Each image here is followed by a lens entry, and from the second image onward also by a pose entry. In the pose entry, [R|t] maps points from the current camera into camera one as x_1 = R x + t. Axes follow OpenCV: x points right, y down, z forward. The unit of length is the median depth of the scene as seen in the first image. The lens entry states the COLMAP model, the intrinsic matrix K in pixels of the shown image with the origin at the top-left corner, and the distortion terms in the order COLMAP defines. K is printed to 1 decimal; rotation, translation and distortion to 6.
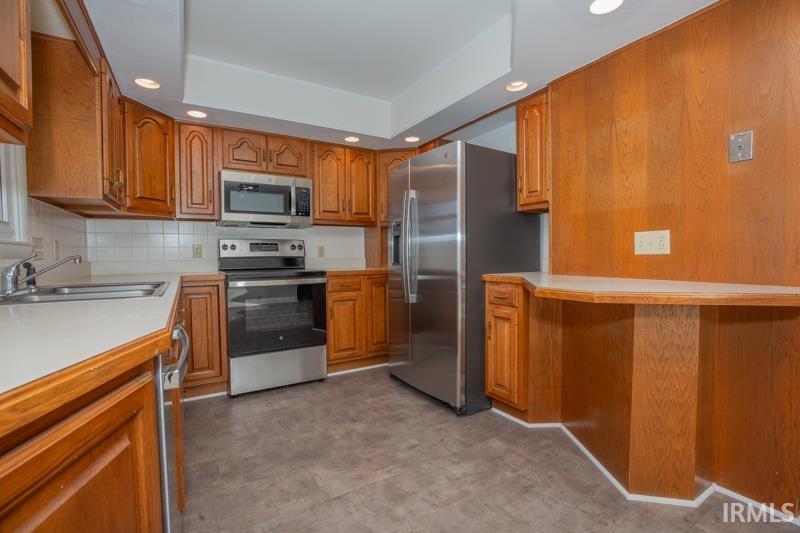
lens RADIAL K [[373.1, 0, 405.4], [0, 373.1, 267.9], [0, 0, 1]] dist [-0.031461, 0.003502]
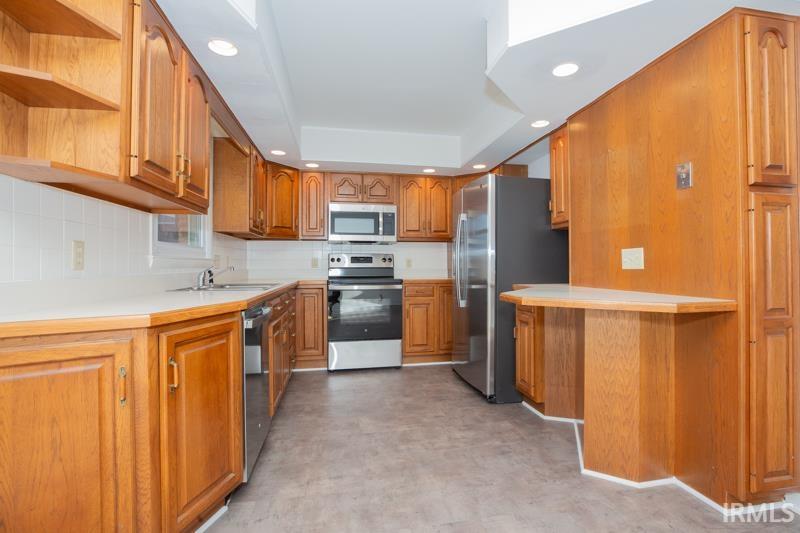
lens RADIAL K [[373.1, 0, 396.6], [0, 373.1, 262.8], [0, 0, 1]] dist [-0.031461, 0.003502]
pose [[0.933697, 0.004415, -0.358038, 0.292425], [-0.018963, 0.999131, -0.037130, -0.000206], [0.357563, 0.041458, 0.932969, -0.232382]]
